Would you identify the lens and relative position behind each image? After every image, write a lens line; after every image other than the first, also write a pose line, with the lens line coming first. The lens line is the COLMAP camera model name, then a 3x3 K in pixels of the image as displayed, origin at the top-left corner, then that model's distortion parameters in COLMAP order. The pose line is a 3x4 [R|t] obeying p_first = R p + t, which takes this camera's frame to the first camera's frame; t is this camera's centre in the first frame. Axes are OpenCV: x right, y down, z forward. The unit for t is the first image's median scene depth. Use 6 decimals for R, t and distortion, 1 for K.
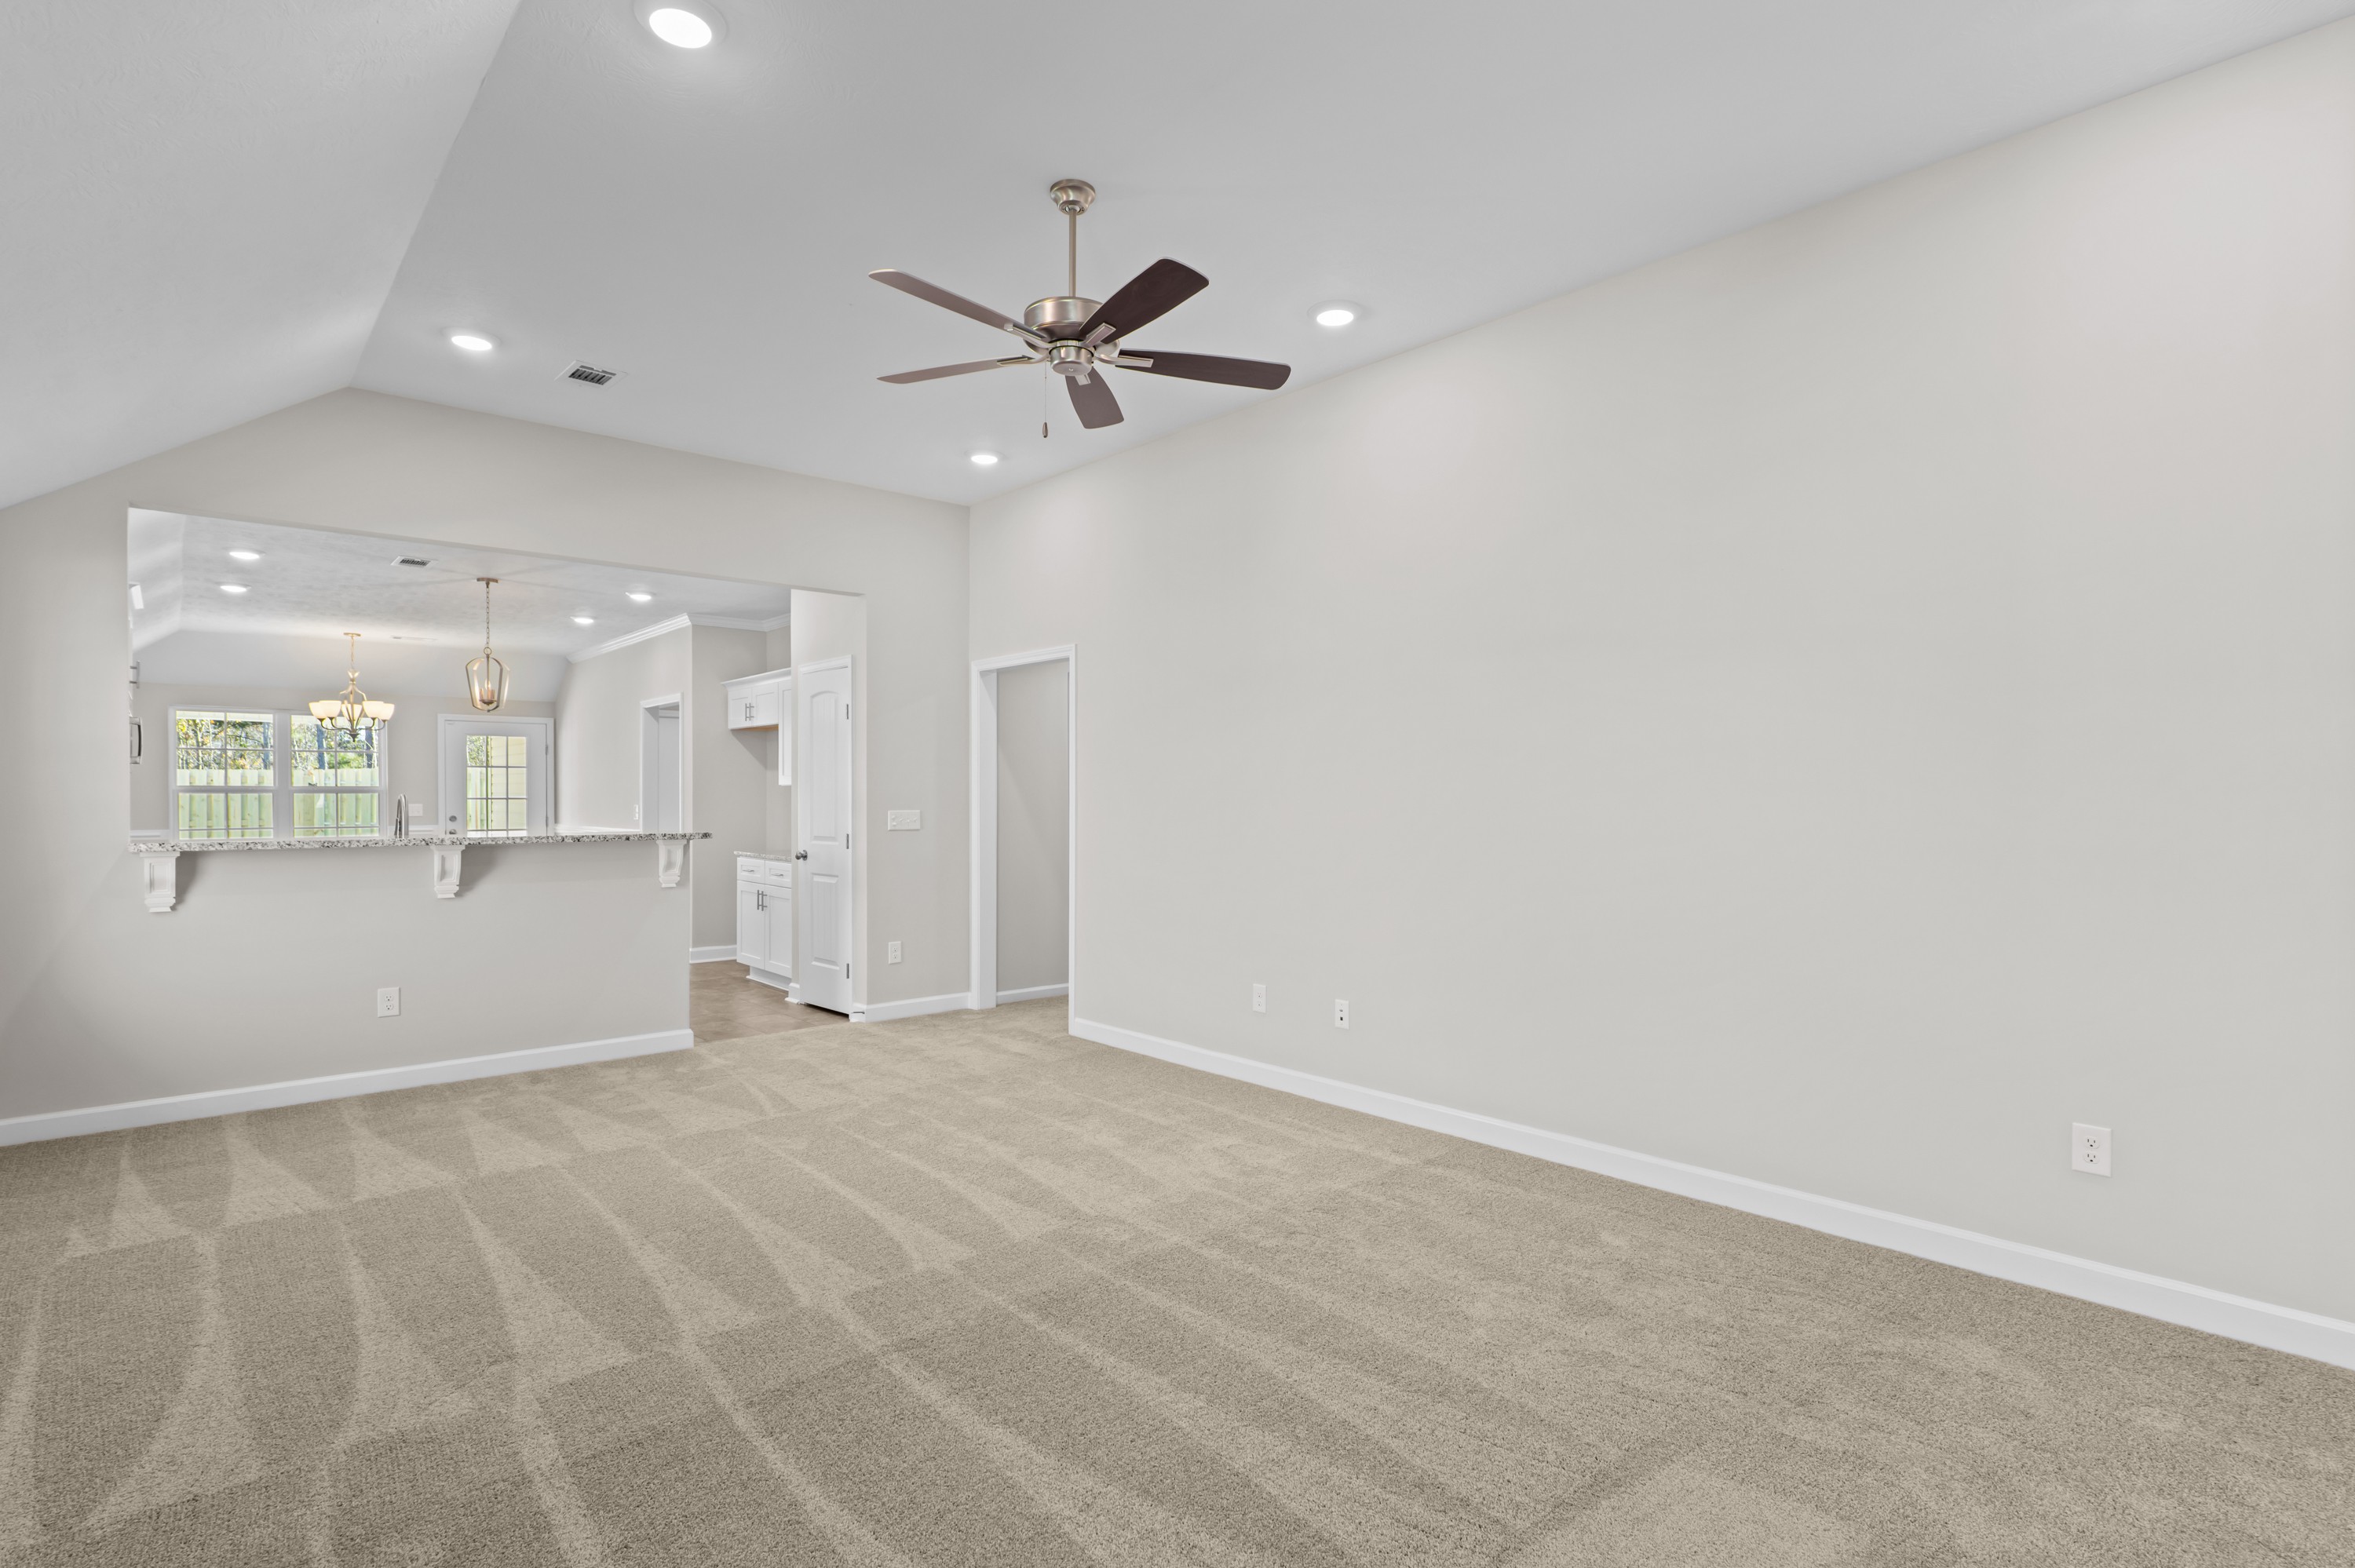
lens RADIAL K [[1139.9, 0, 1178.2], [0, 1139.9, 792.9], [0, 0, 1]] dist [-0.001109, -0.000028]
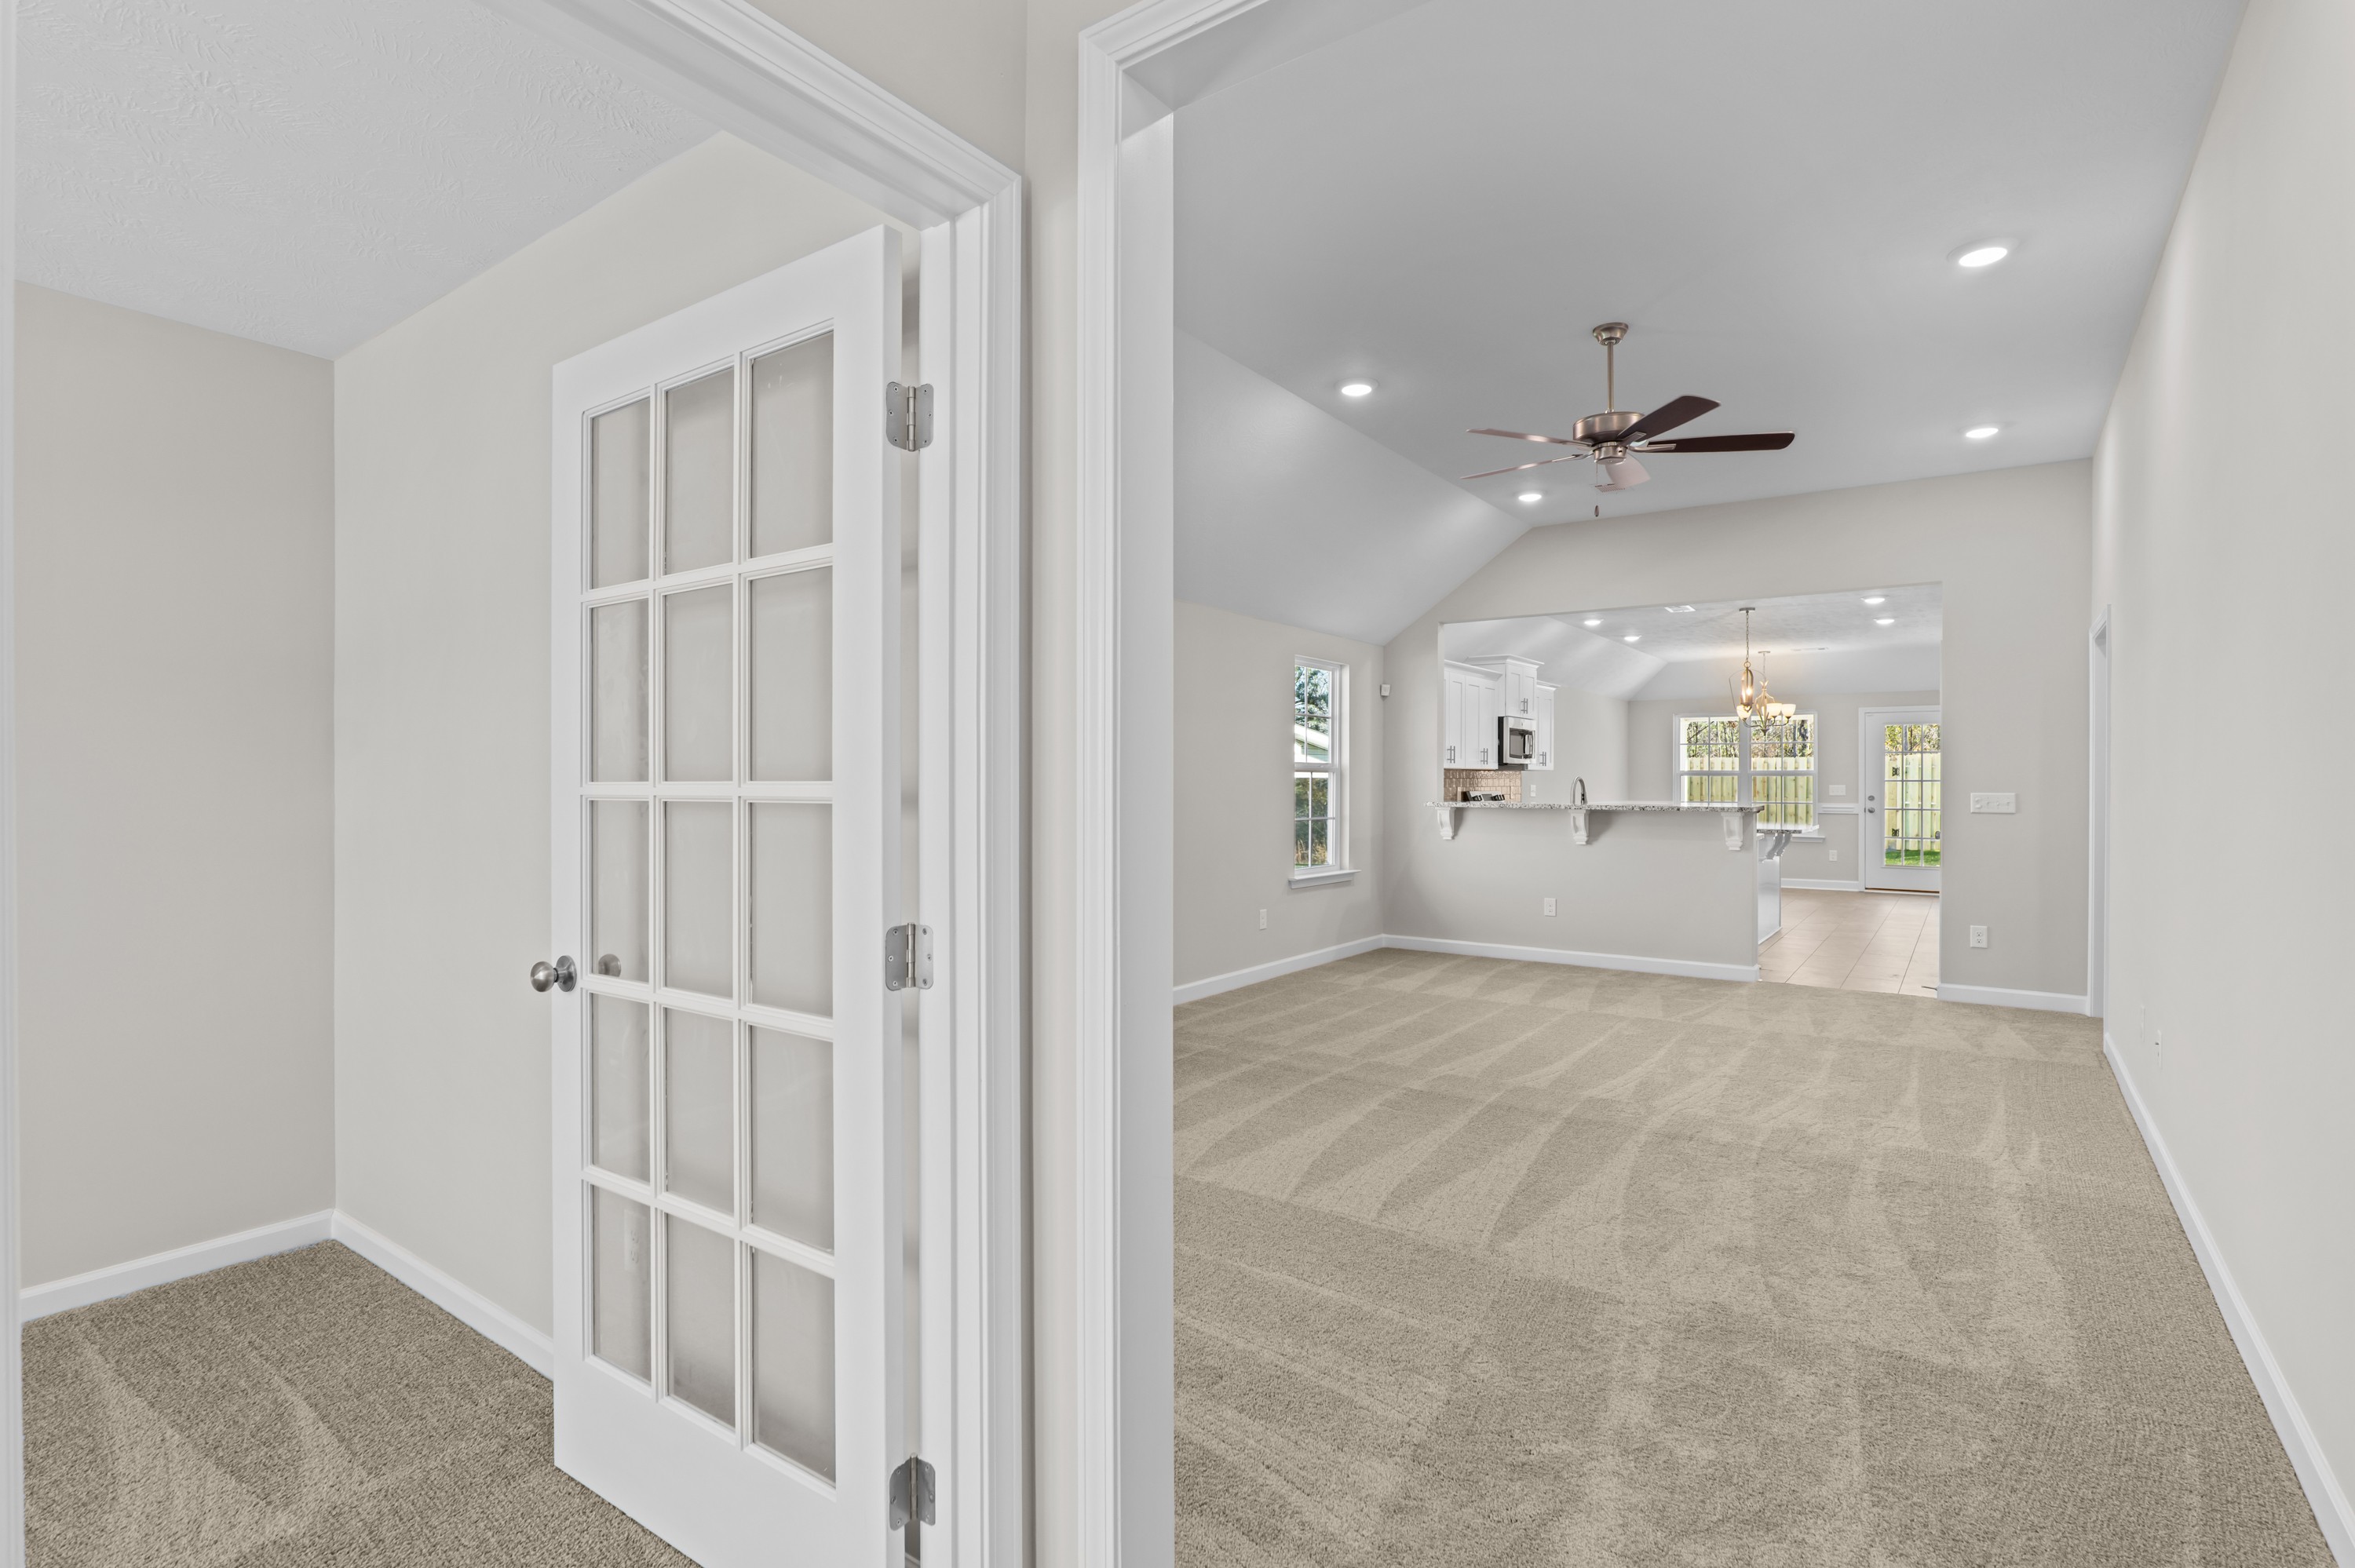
lens RADIAL K [[1127.0, 0, 1177.4], [0, 1127.0, 780.3], [0, 0, 1]] dist [0.023954, 0.000214]
pose [[0.224278, 0.001963, -0.974523, 0.703515], [0.001738, 0.999996, 0.002414, 0.001580], [0.974524, -0.002235, 0.224274, 0.131684]]
